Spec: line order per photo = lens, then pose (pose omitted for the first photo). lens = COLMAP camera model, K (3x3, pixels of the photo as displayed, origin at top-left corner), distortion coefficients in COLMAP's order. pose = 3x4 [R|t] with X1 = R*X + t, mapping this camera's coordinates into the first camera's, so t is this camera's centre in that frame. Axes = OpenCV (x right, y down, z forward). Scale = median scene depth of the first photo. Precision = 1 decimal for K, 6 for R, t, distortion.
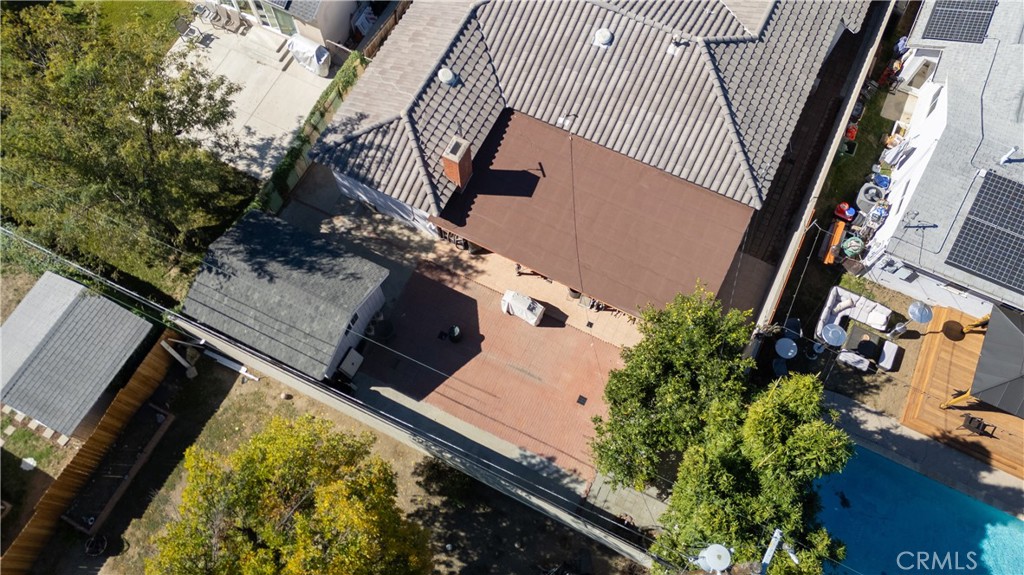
lens RADIAL K [[751.5, 0, 512.0], [0, 751.5, 287.5], [0, 0, 1]] dist [0.093897, -0.123226]
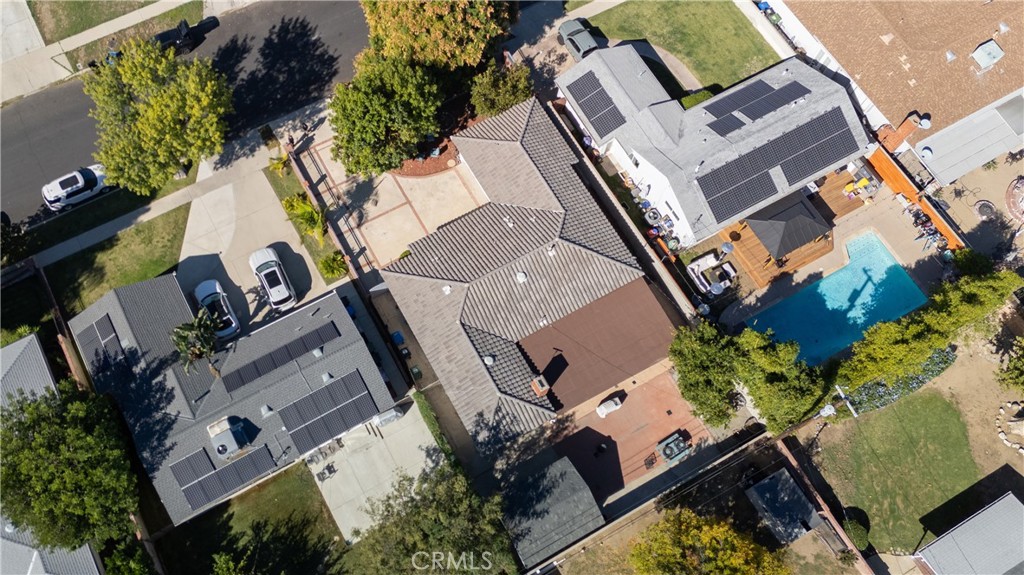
lens RADIAL K [[847.4, 0, 449.8], [0, 847.4, 264.6], [0, 0, 1]] dist [0.098143, -0.002717]
pose [[0.576154, -0.759937, 0.300903, -0.556940], [0.757596, 0.634698, 0.152337, -0.784291], [-0.306749, 0.140193, 0.941409, -0.828263]]
